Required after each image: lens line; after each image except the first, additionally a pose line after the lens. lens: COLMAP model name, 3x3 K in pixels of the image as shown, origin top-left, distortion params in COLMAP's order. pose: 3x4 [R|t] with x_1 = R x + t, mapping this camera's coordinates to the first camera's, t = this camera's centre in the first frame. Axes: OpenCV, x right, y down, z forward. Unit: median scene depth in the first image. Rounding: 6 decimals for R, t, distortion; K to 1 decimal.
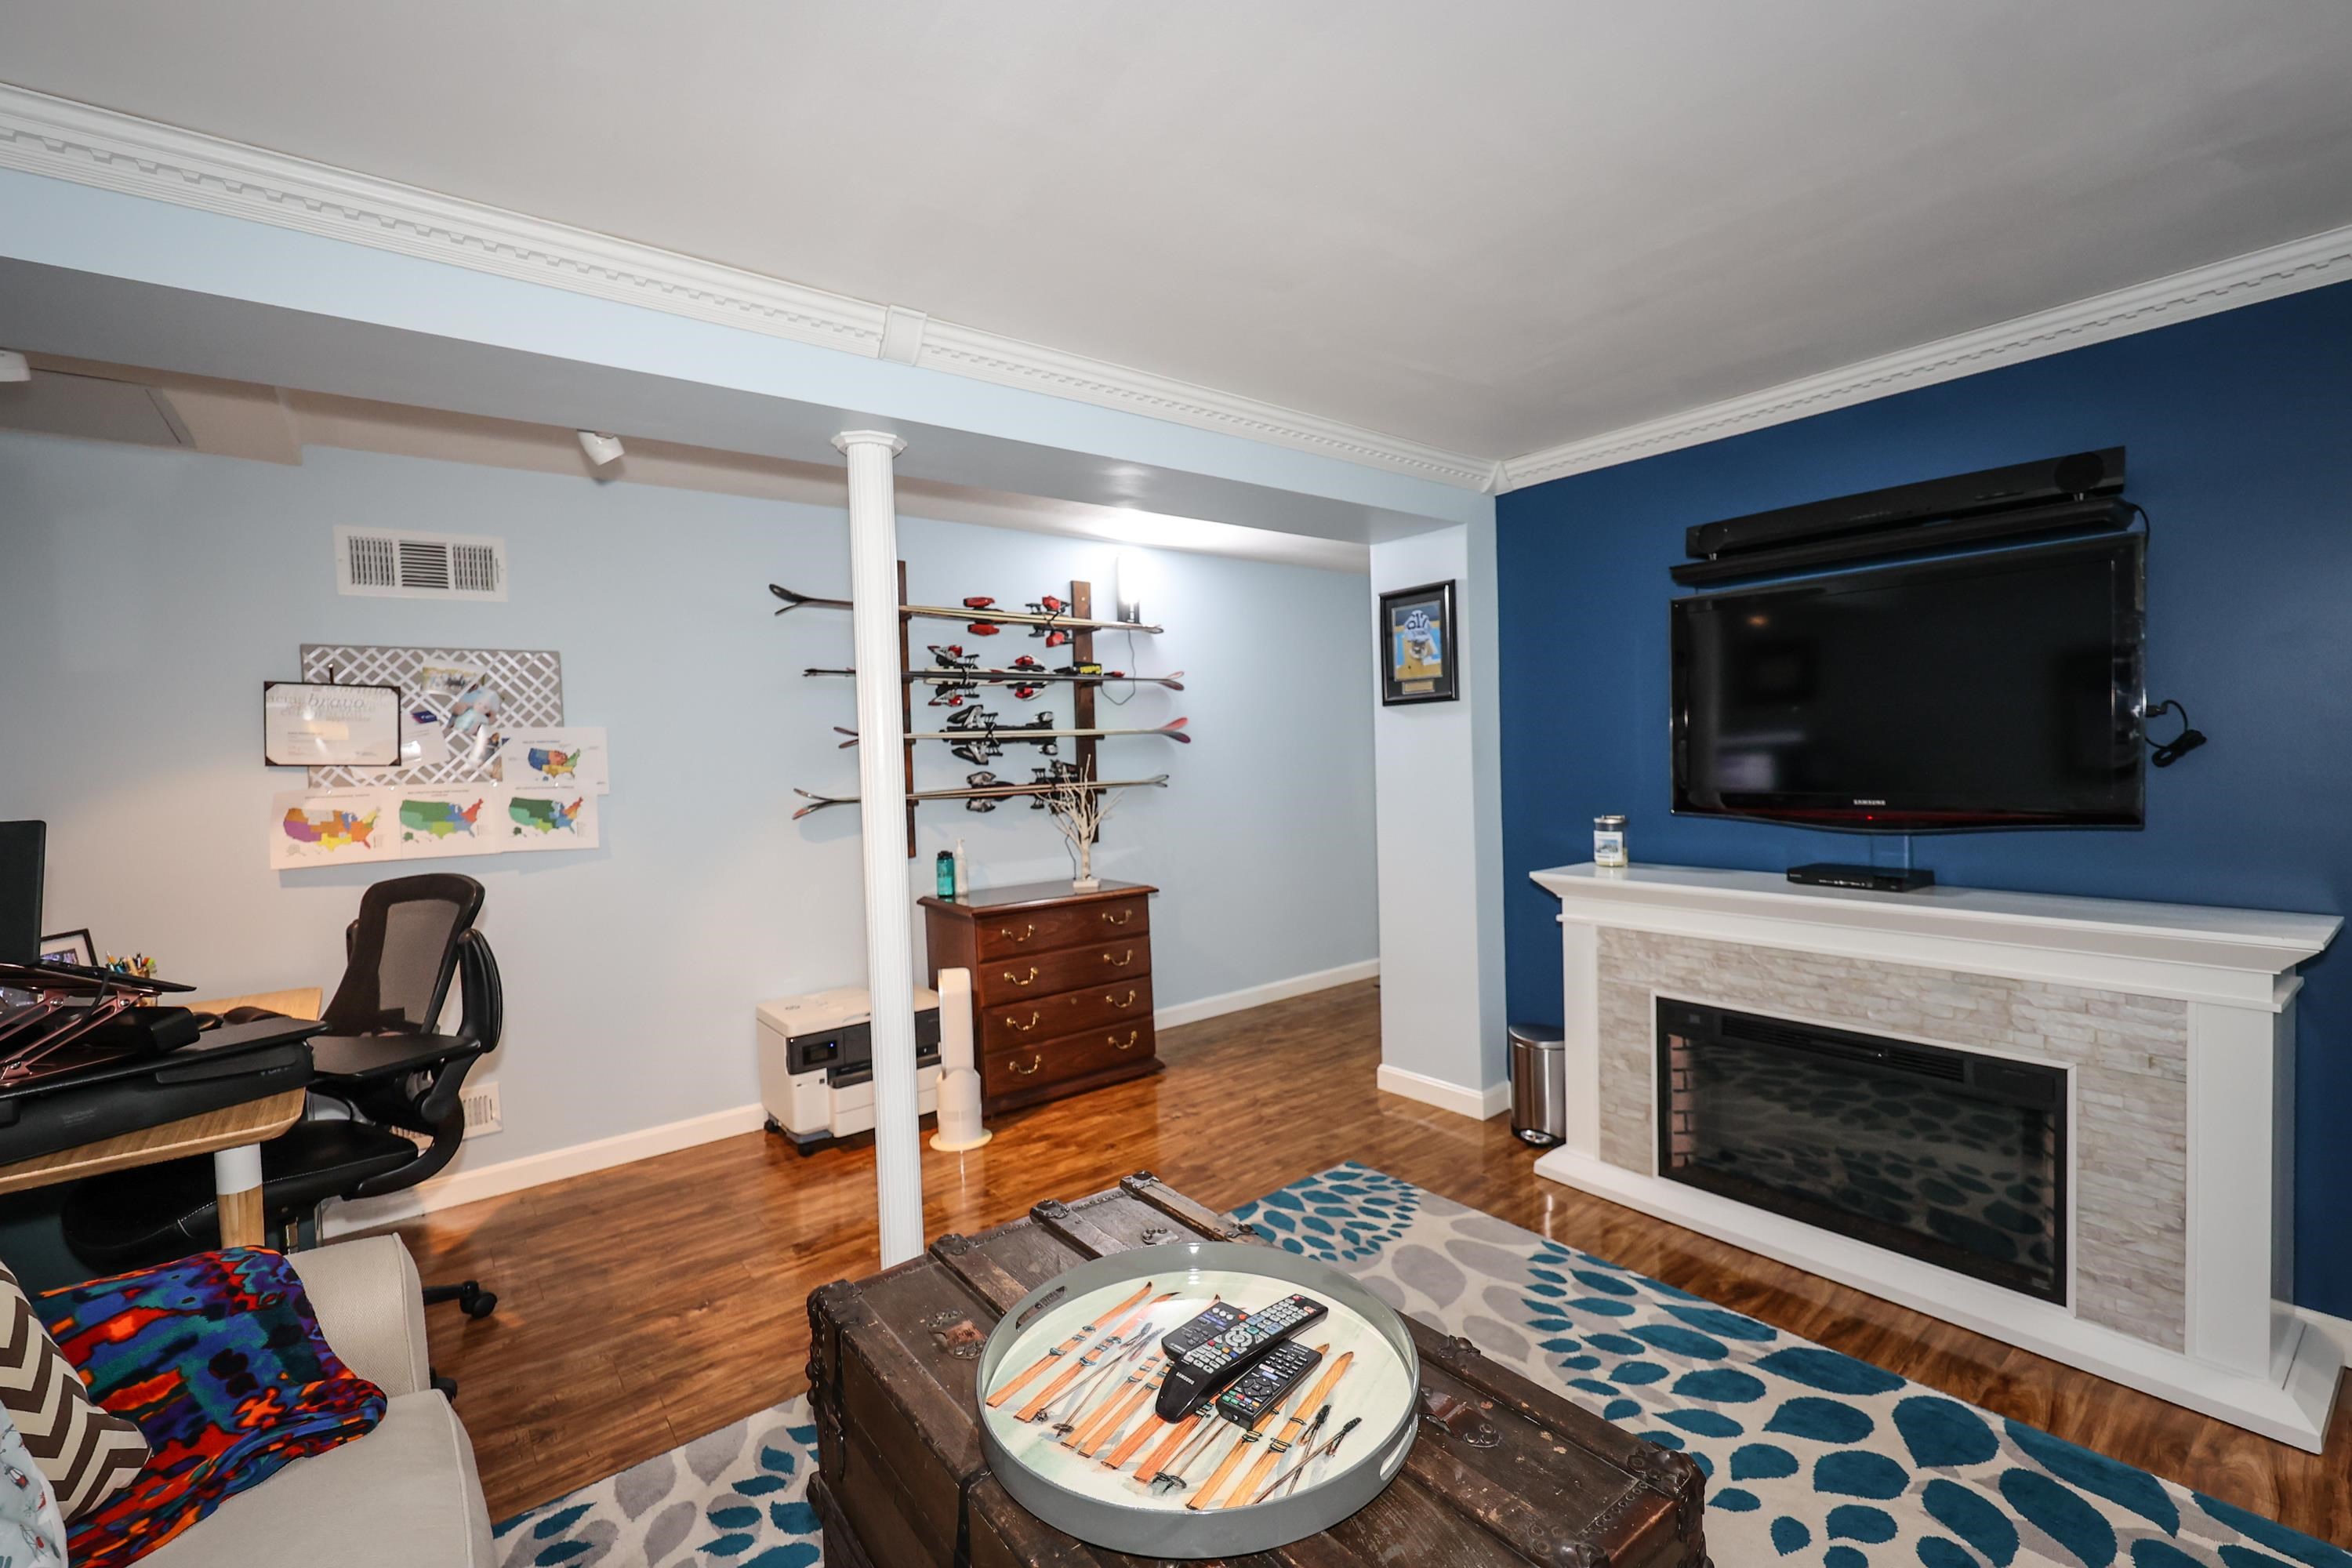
lens RADIAL K [[984.3, 0, 1199.5], [0, 984.3, 787.6], [0, 0, 1]] dist [0.001505, 0.001081]
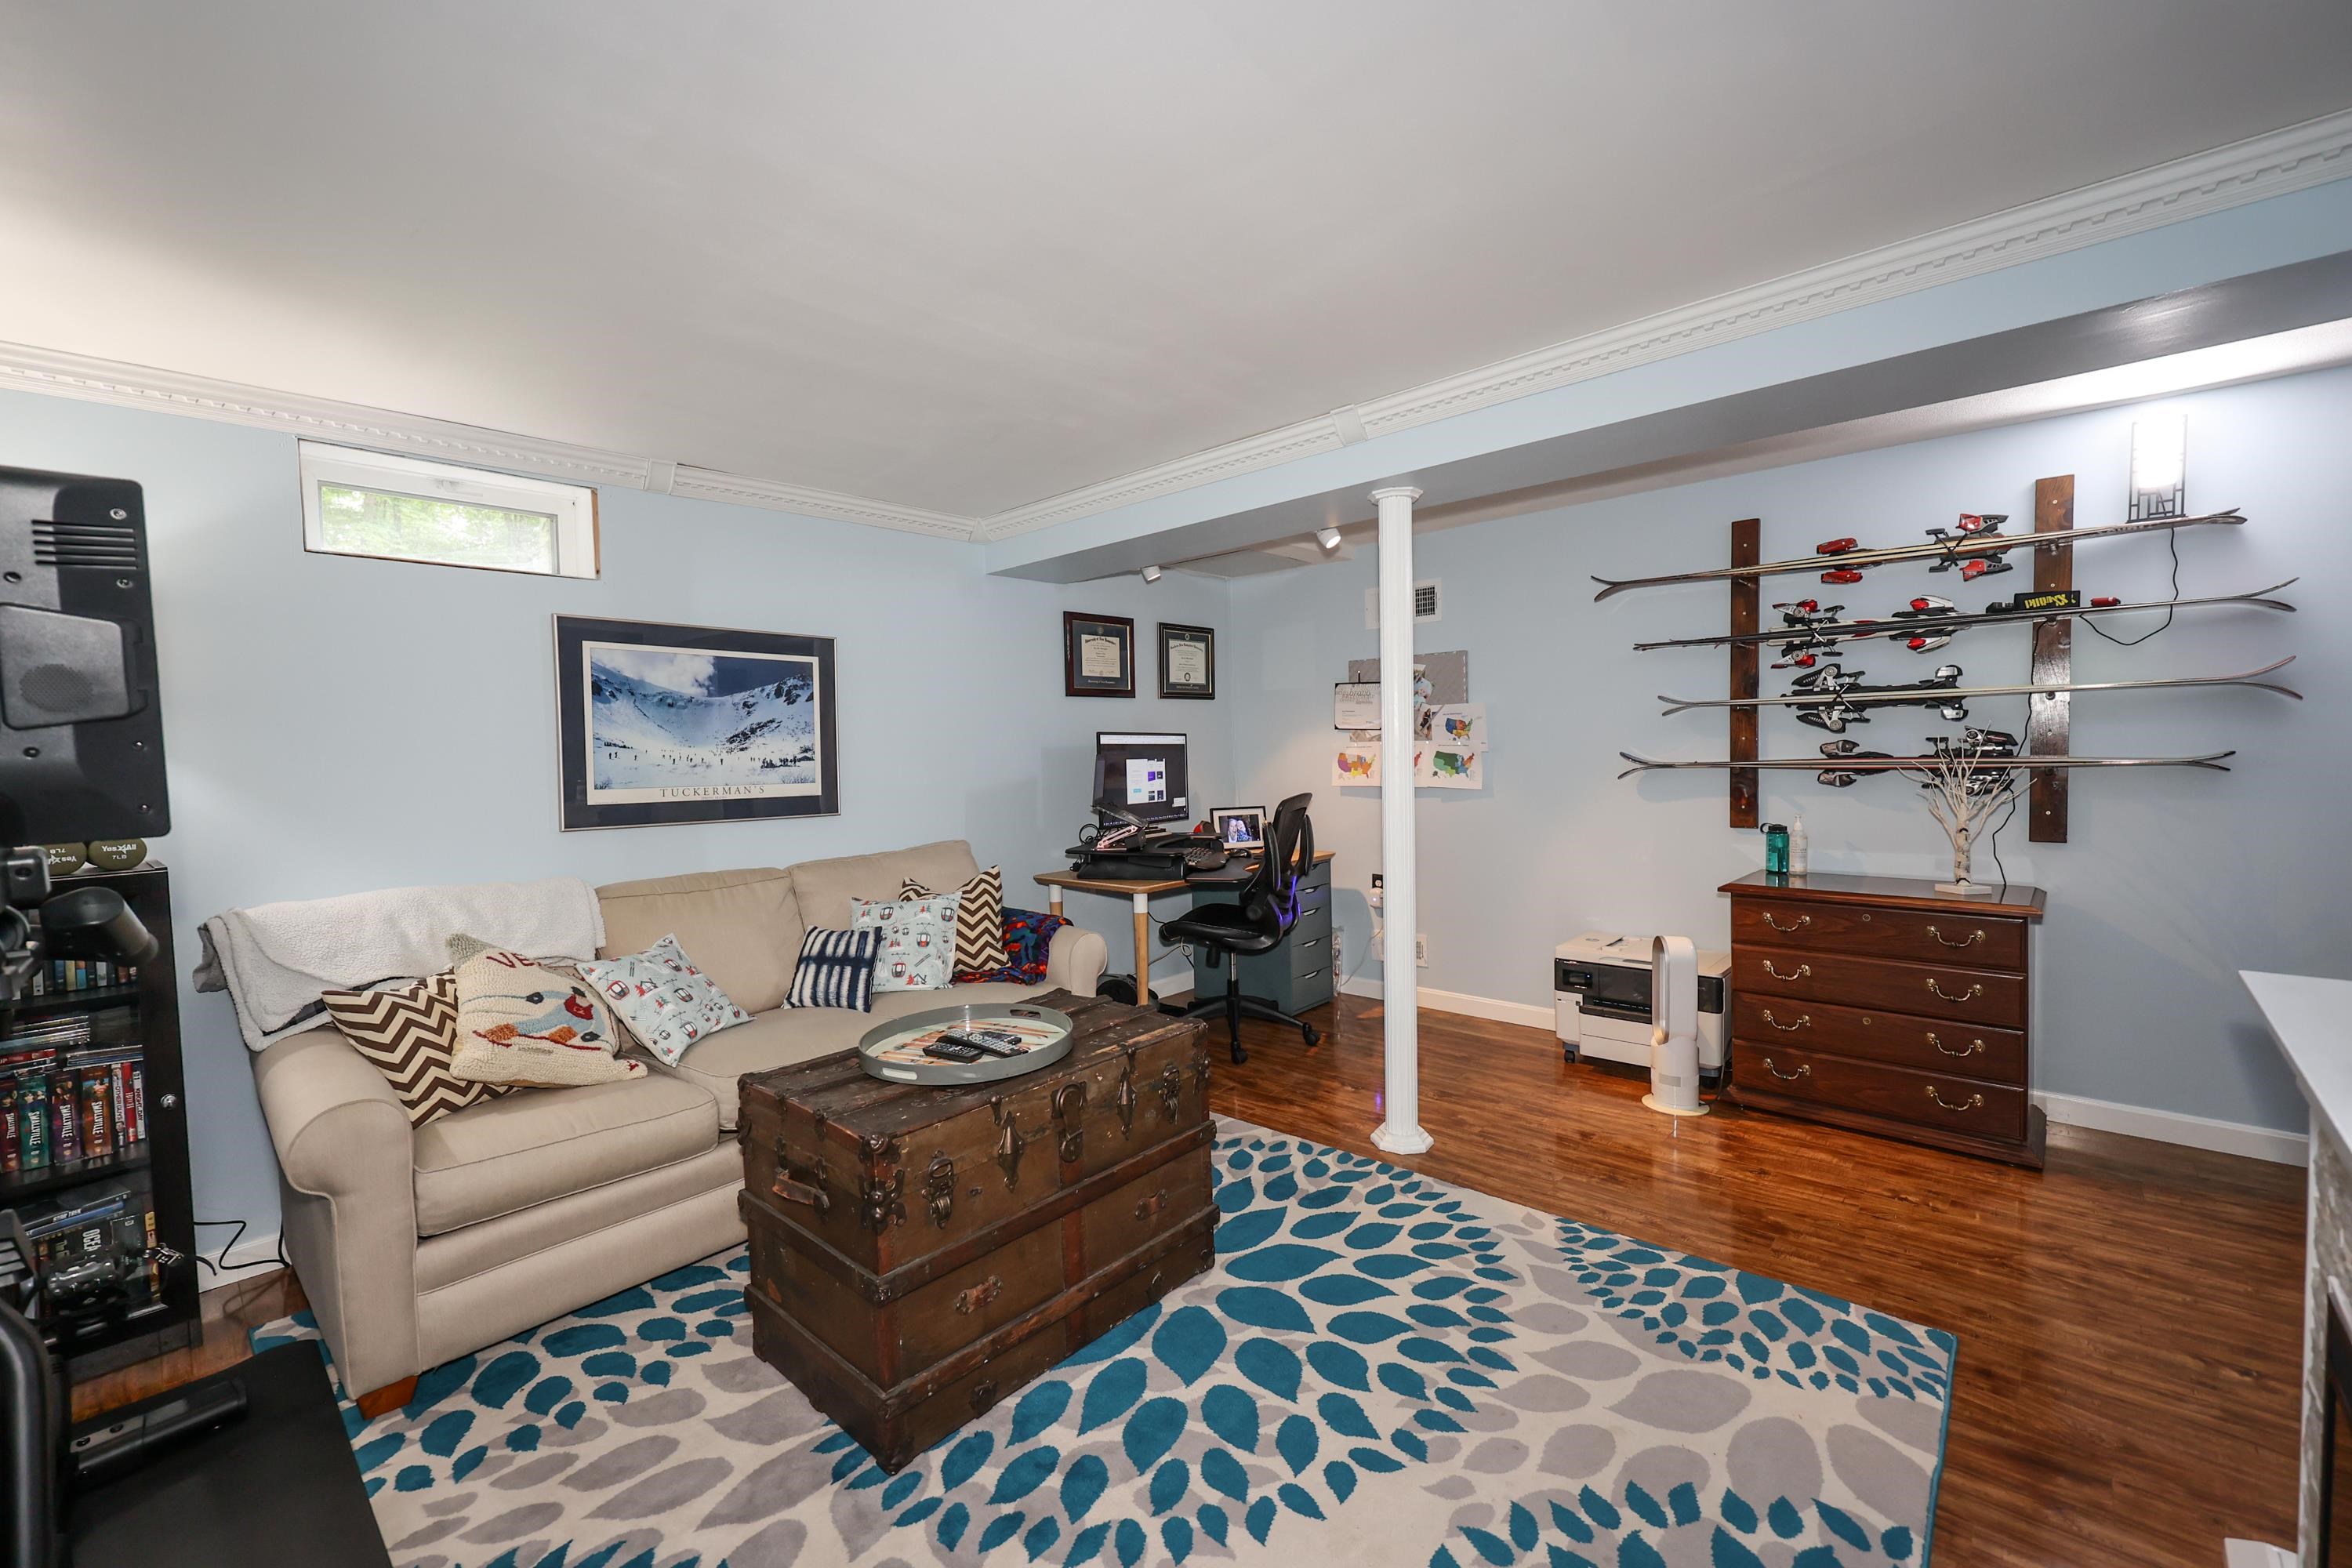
lens RADIAL K [[984.3, 0, 1199.5], [0, 984.3, 787.6], [0, 0, 1]] dist [0.001505, 0.001081]
pose [[0.173421, 0.074511, -0.982025, 0.561087], [-0.016106, 0.997215, 0.072819, -0.029694], [0.984716, 0.003189, 0.174138, 0.296776]]
